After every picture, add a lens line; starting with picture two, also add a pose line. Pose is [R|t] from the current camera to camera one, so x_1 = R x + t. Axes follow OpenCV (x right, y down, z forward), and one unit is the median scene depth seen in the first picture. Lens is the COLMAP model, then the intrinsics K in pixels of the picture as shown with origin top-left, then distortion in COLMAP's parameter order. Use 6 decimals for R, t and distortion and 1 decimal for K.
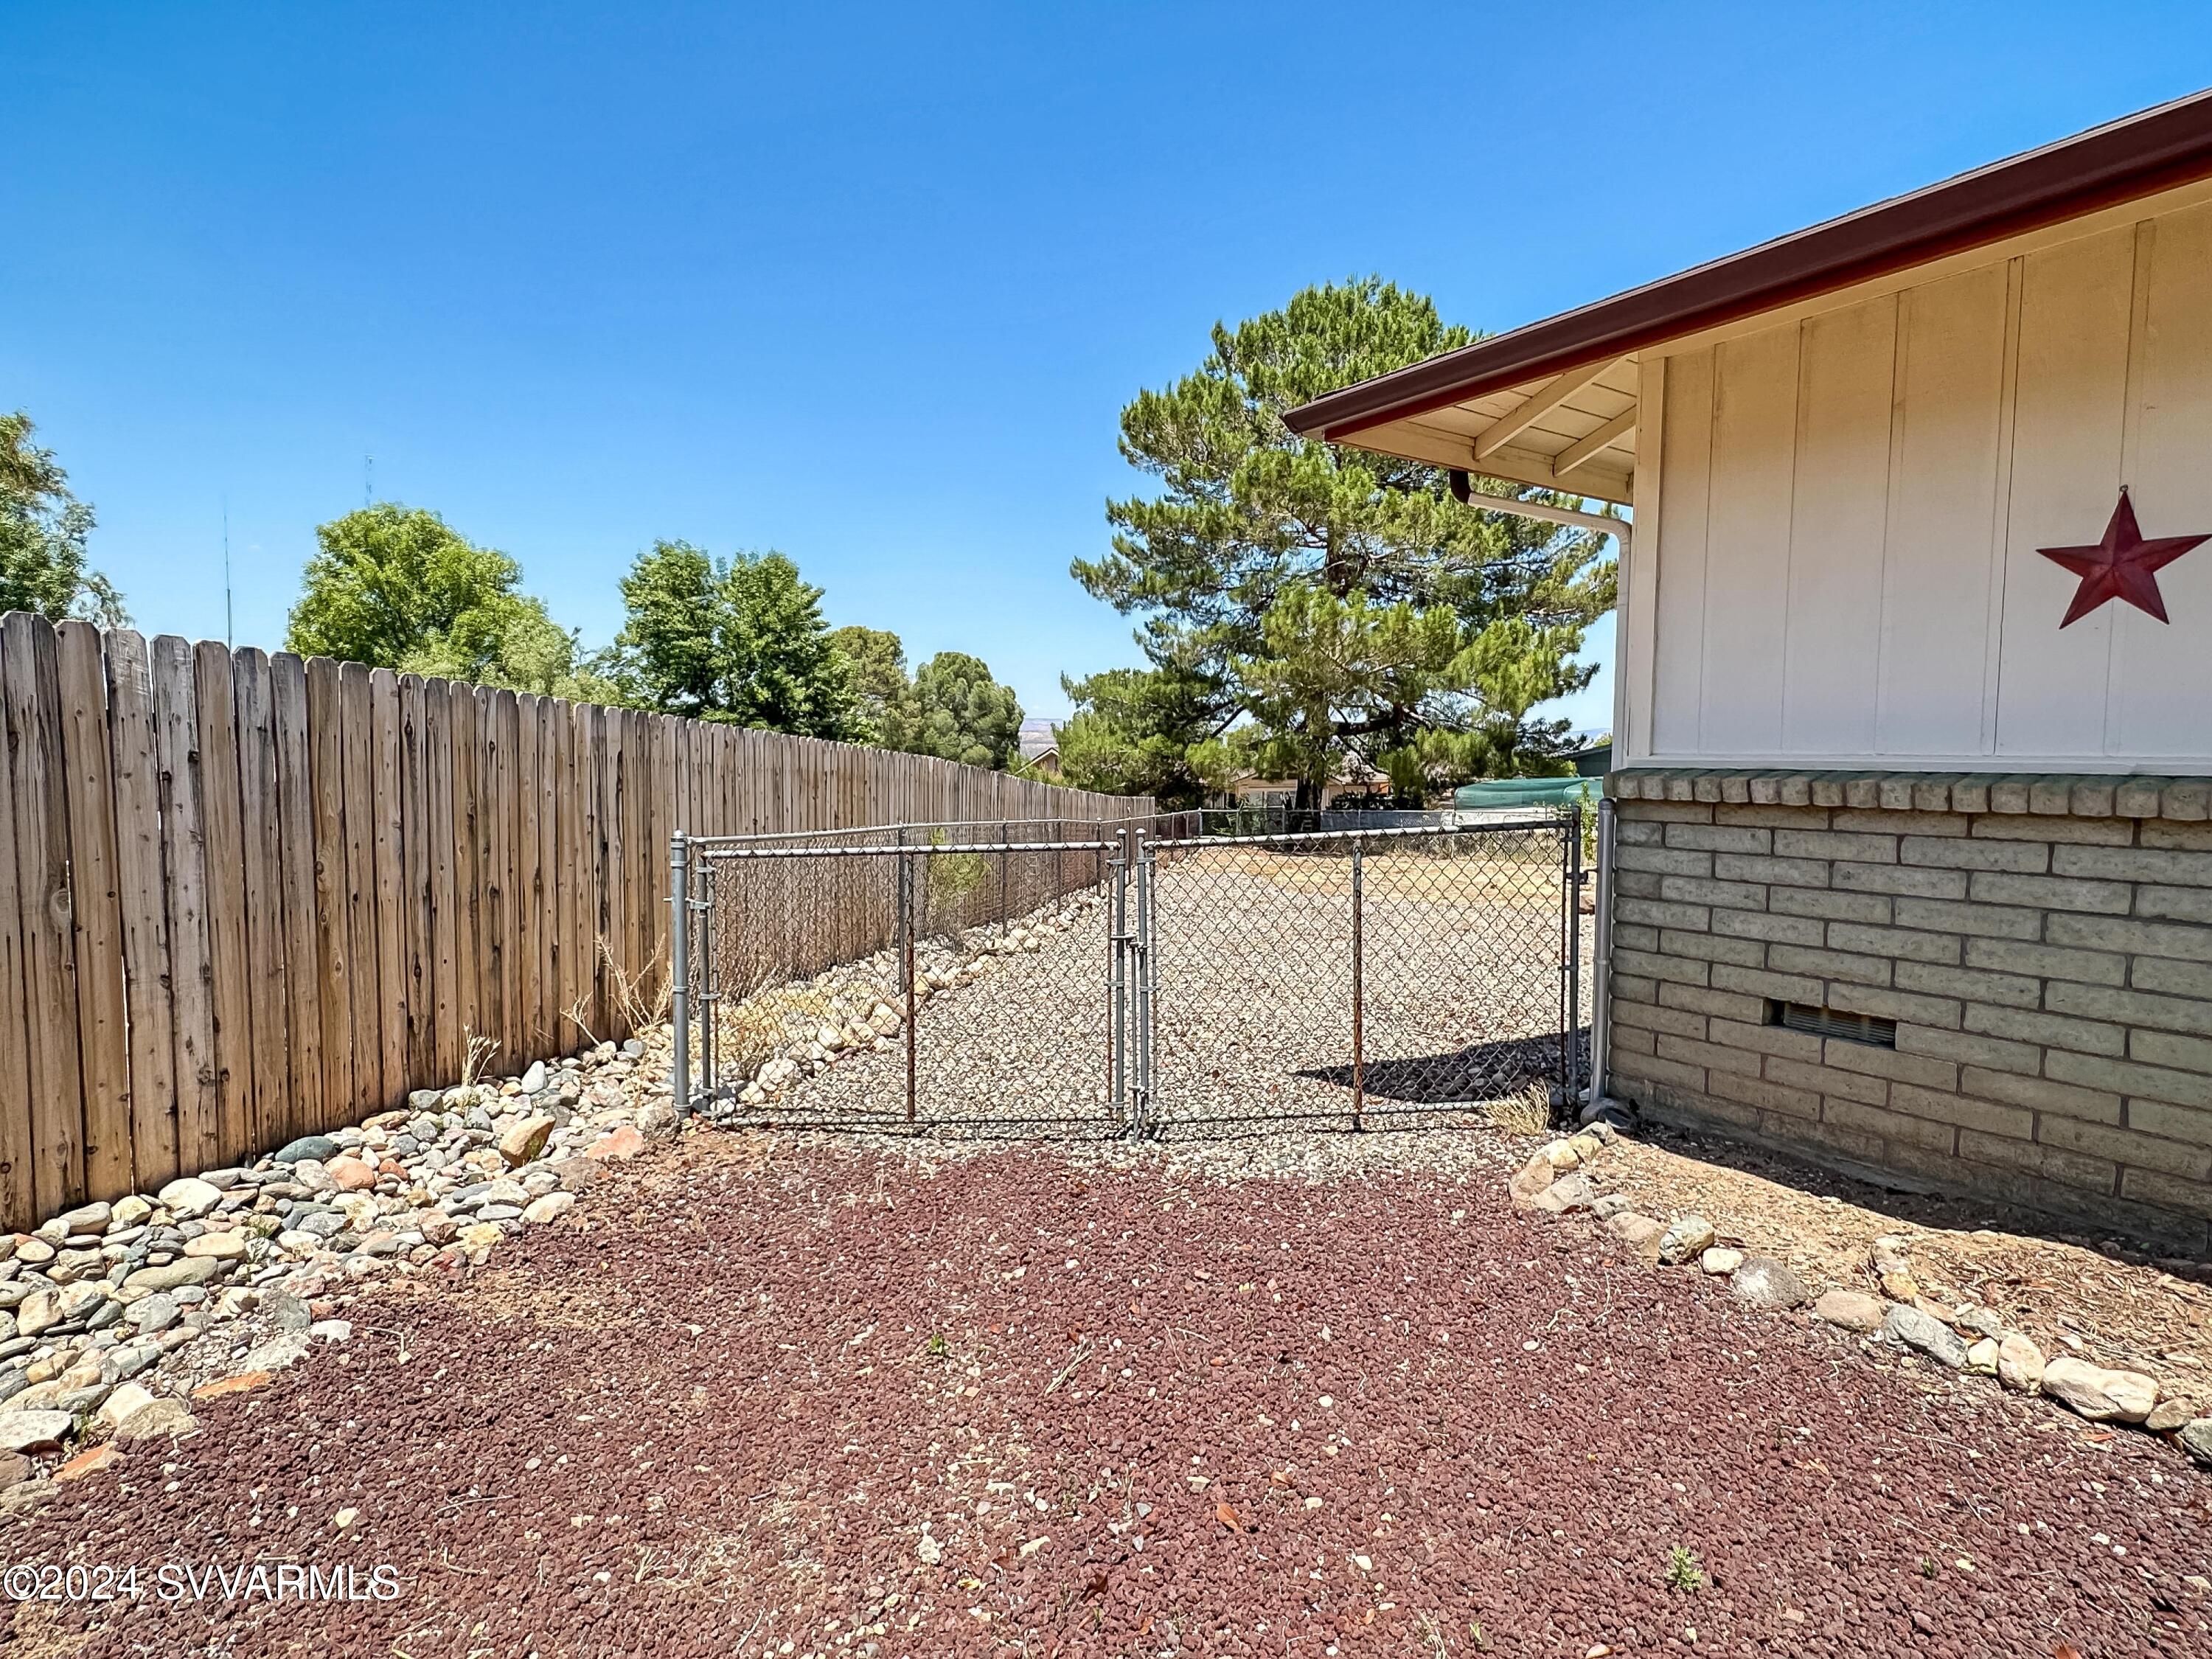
lens RADIAL K [[1174.9, 0, 1106.0], [0, 1174.9, 829.5], [0, 0, 1]] dist [-0.006864, 0.001034]
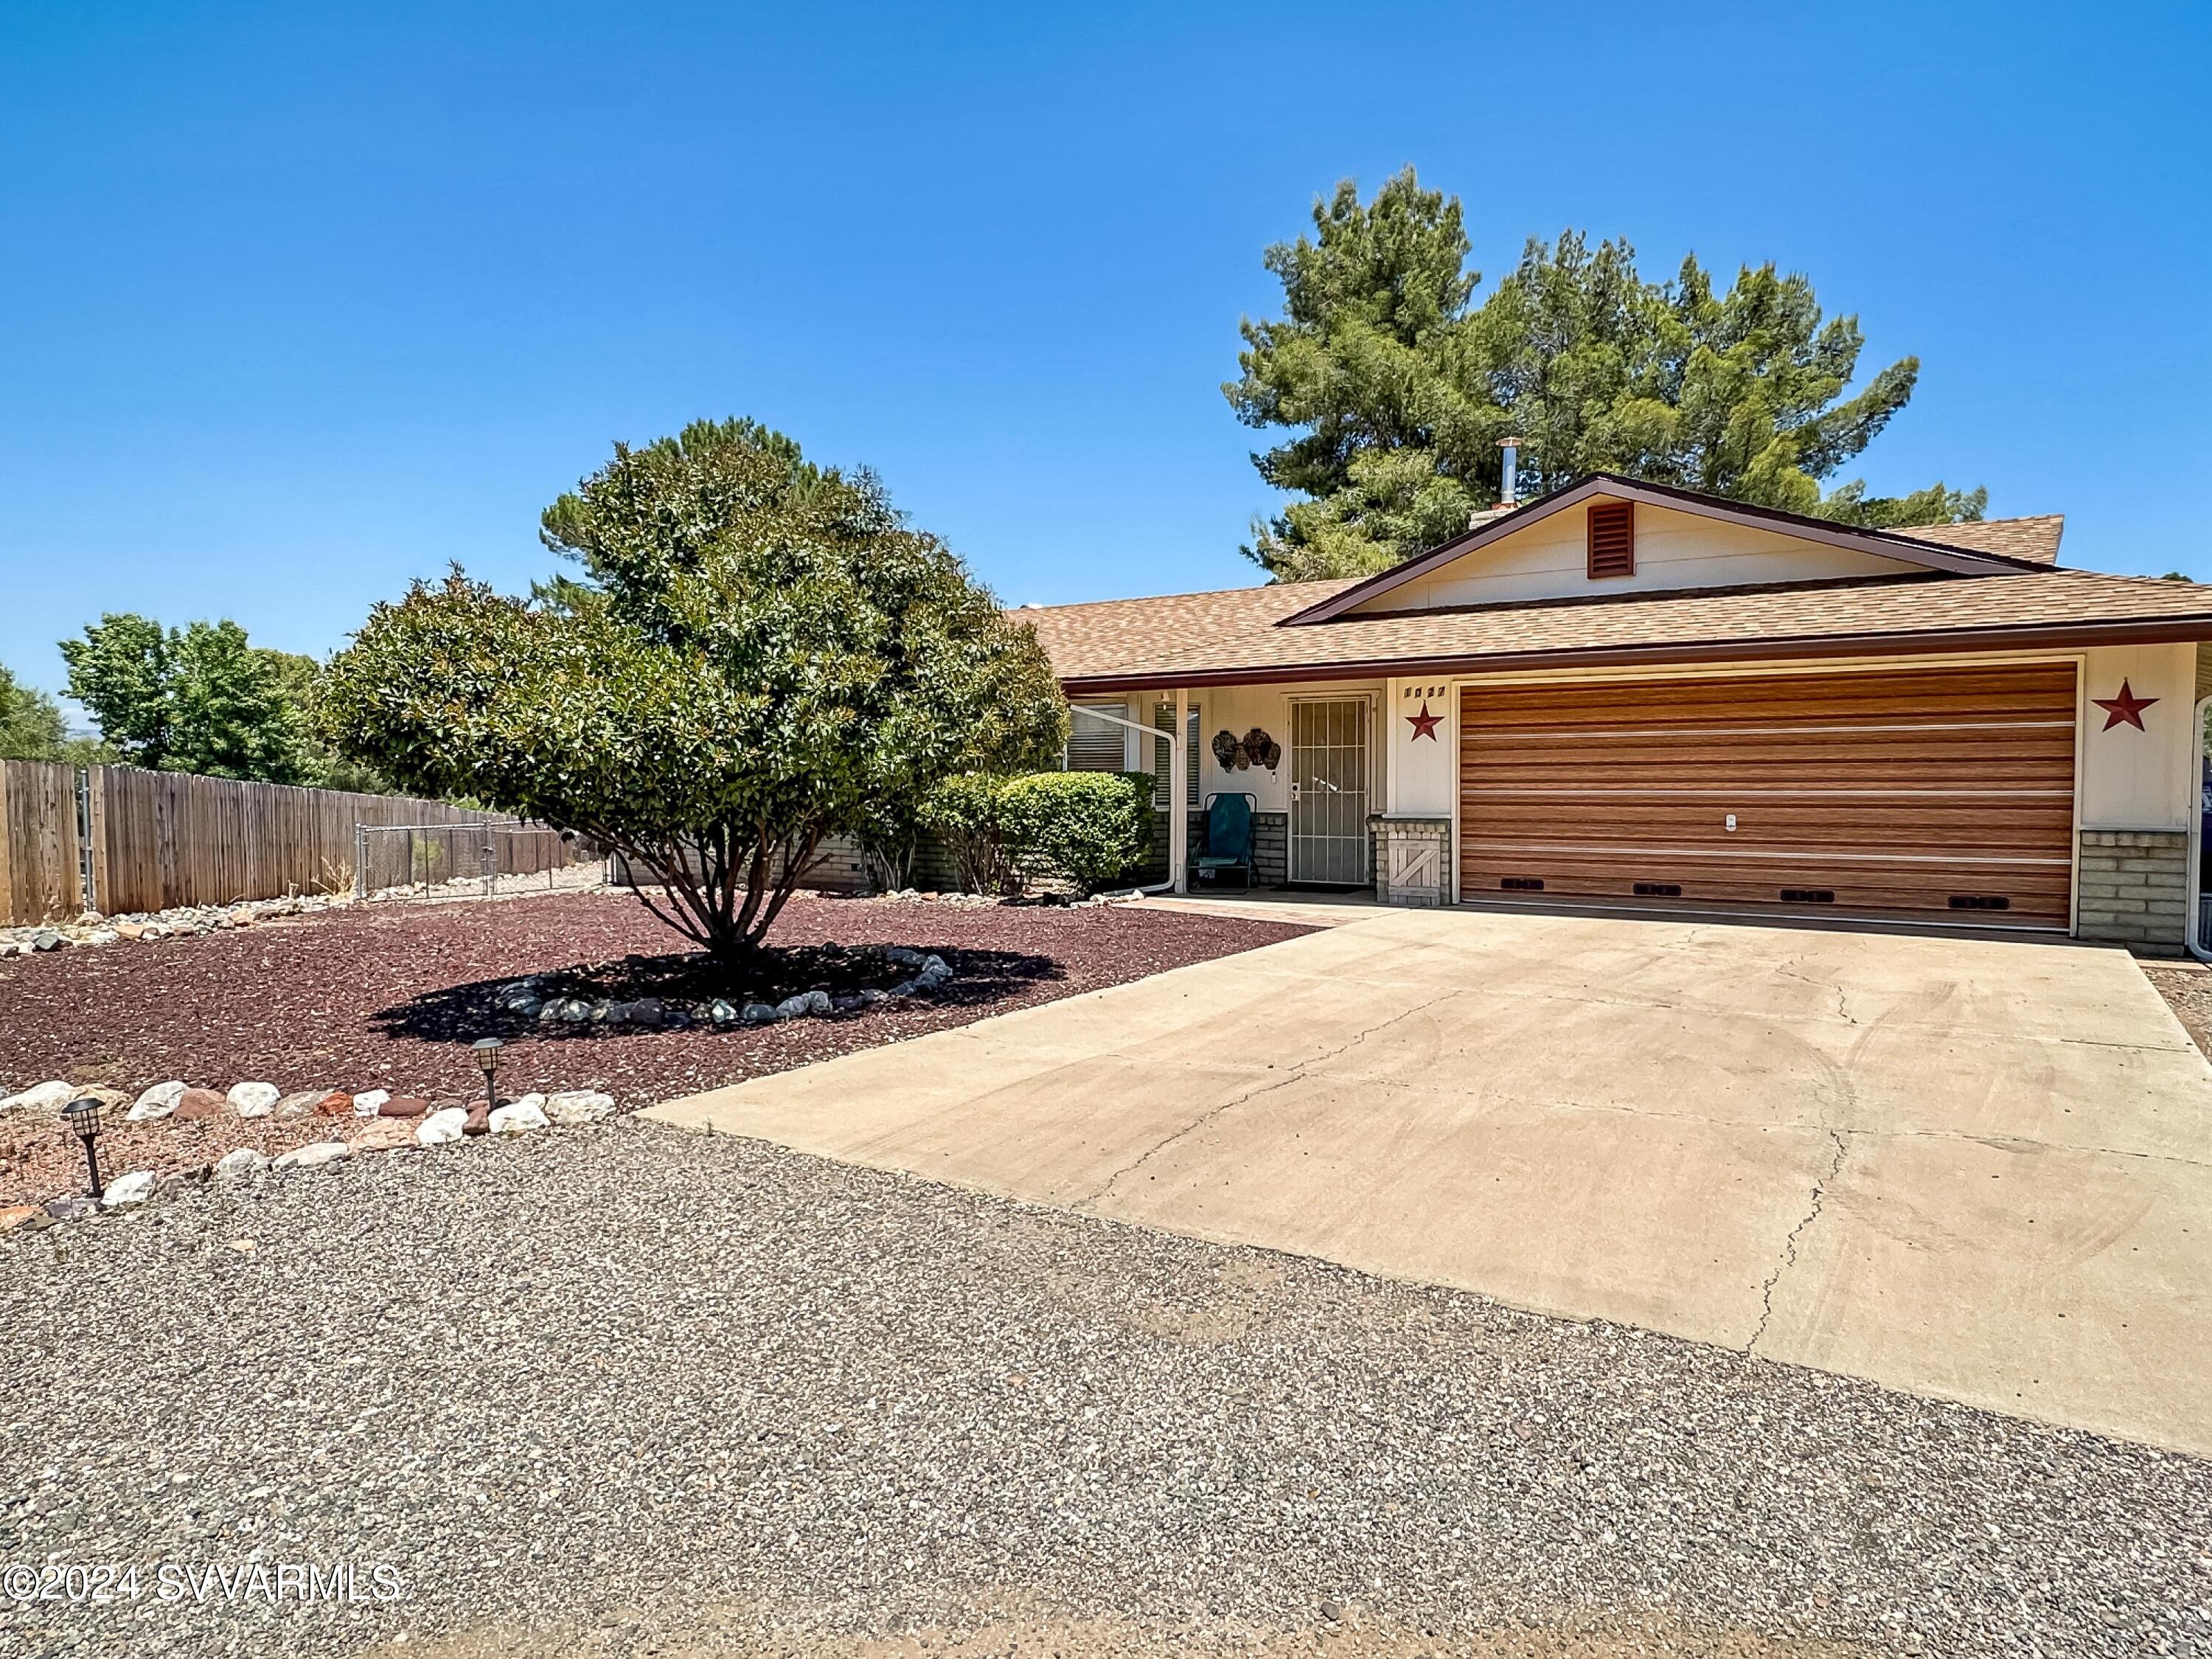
lens RADIAL K [[1288.5, 0, 1106.0], [0, 1288.5, 829.5], [0, 0, 1]] dist [0.001212, -0.029314]
pose [[0.932843, -0.031234, 0.358927, 0.474376], [0.037587, 0.999236, -0.010732, 0.122837], [-0.358318, 0.023502, 0.933304, -3.161499]]
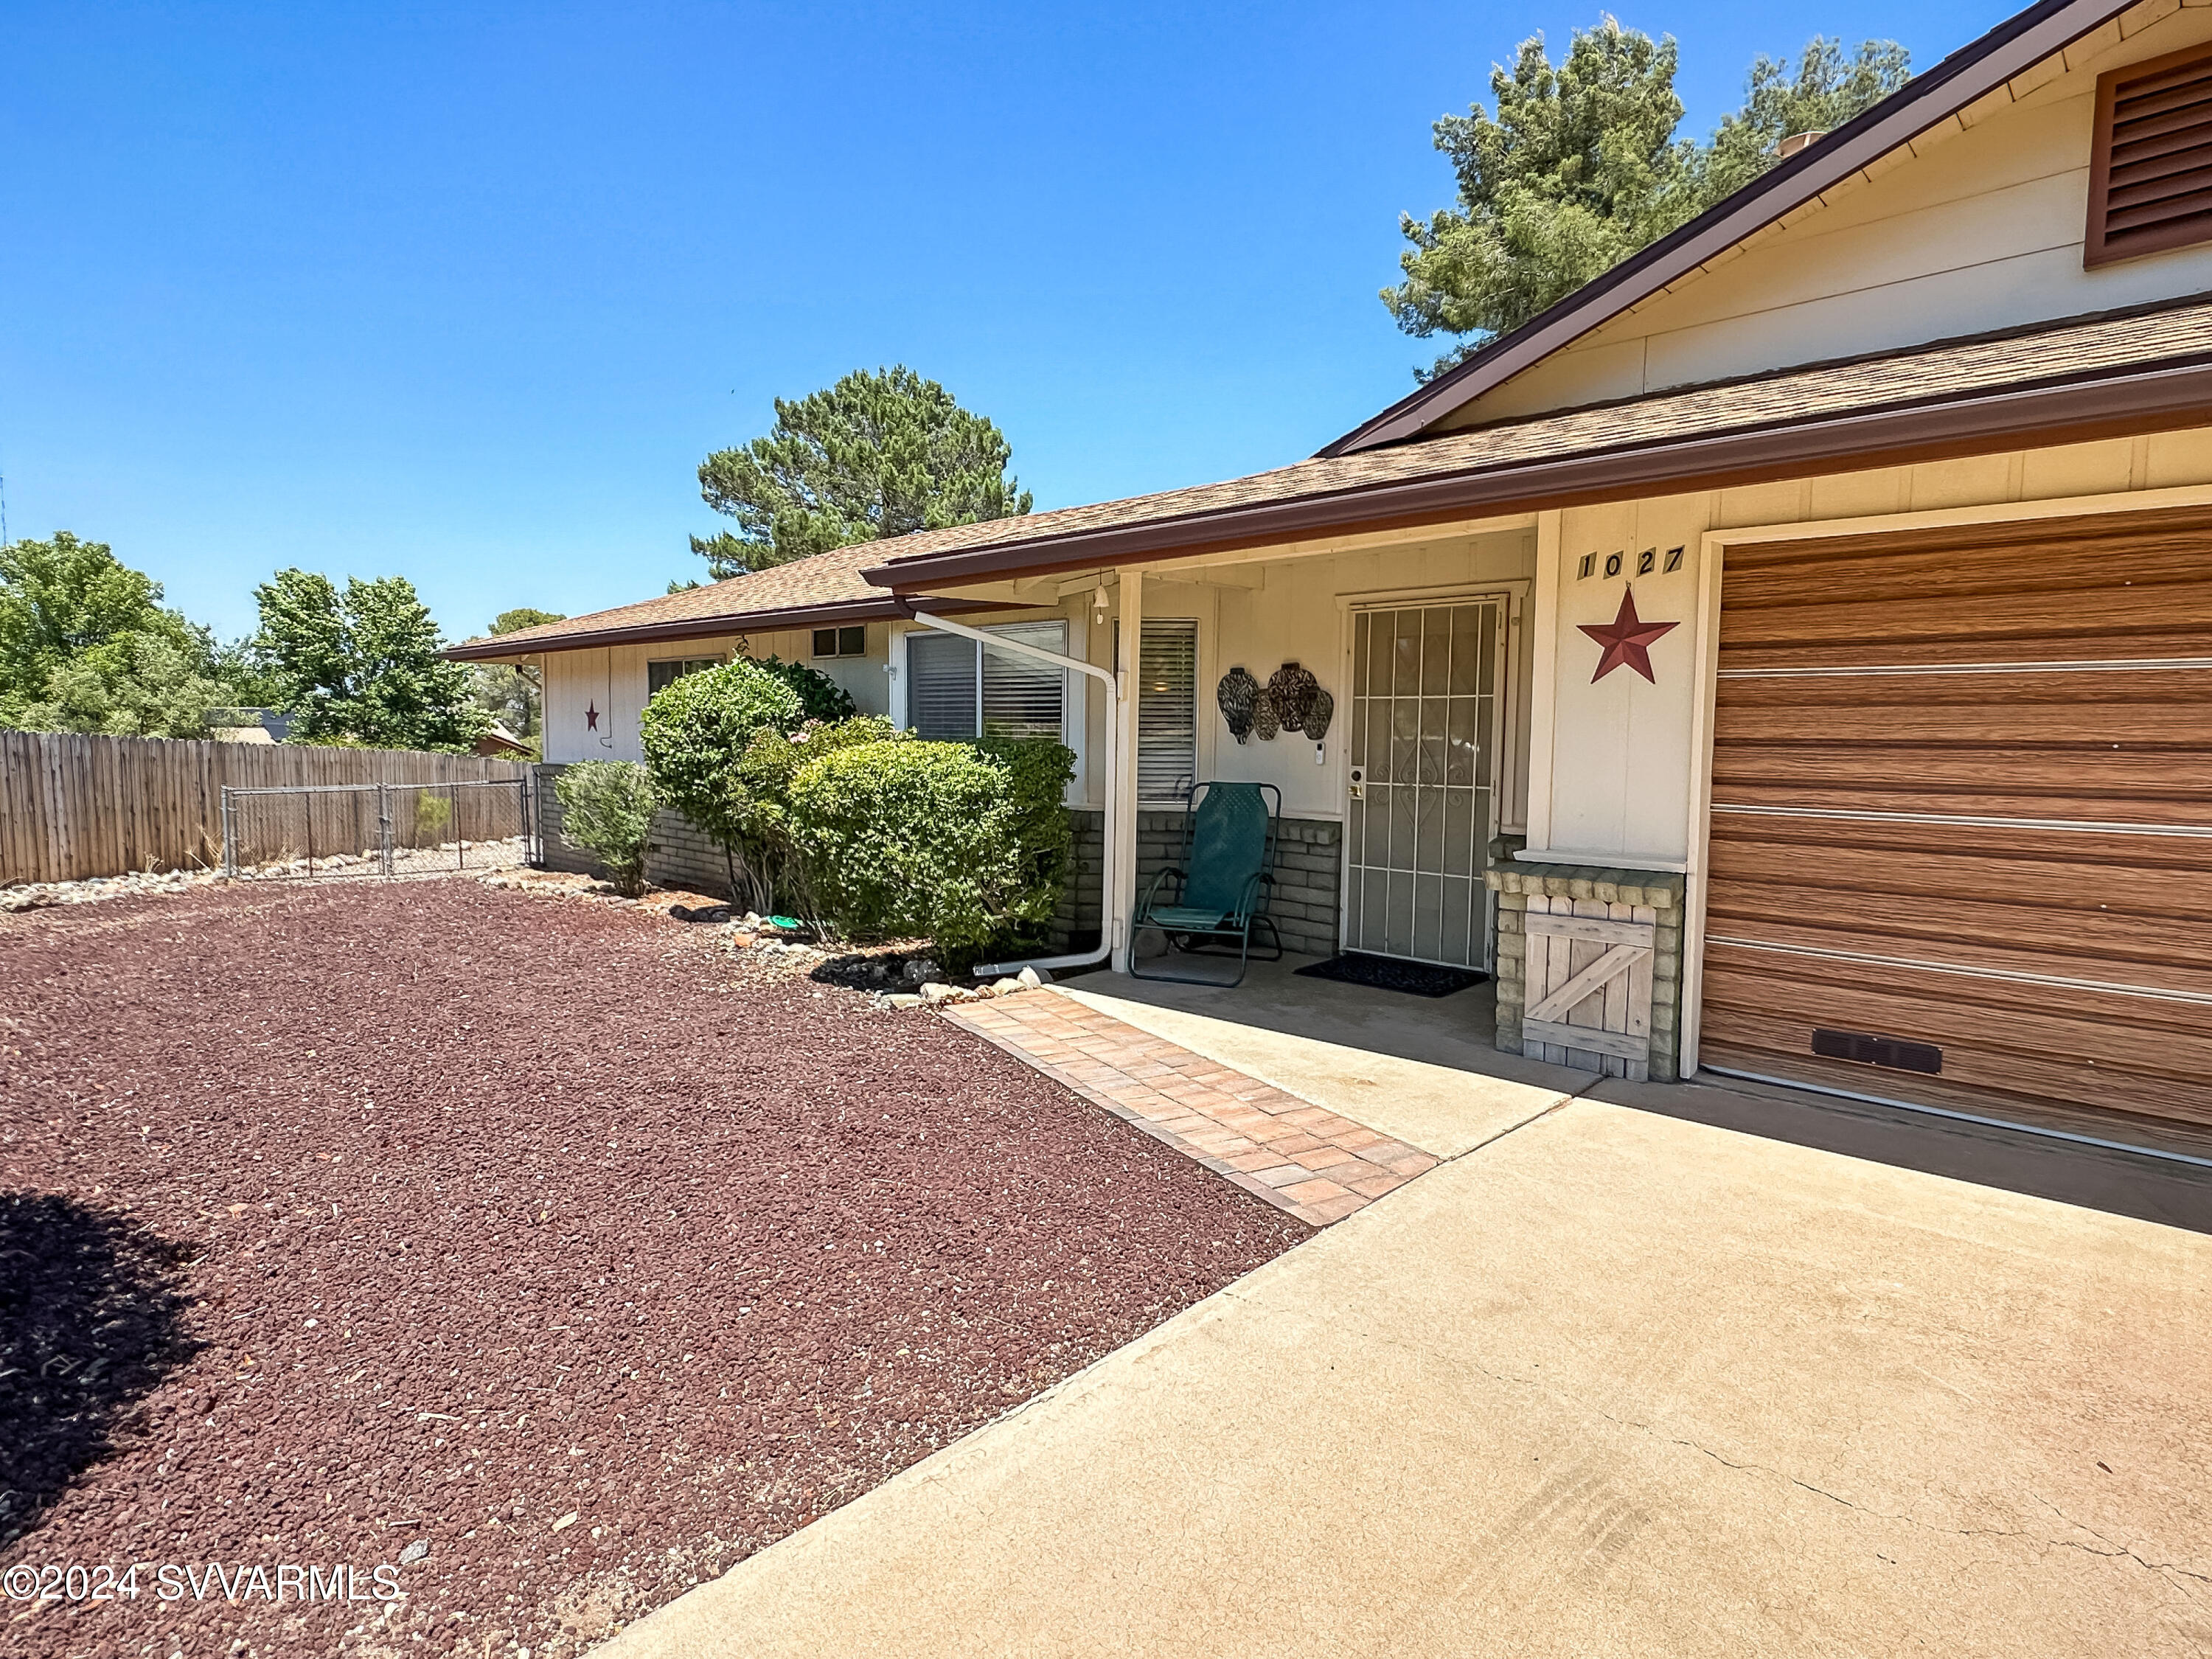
lens RADIAL K [[1174.9, 0, 1106.0], [0, 1174.9, 829.5], [0, 0, 1]] dist [-0.006864, 0.001034]
pose [[0.977739, -0.021519, 0.208719, 1.119766], [0.015875, 0.999463, 0.028679, 0.055825], [-0.209224, -0.024727, 0.977555, -2.221874]]
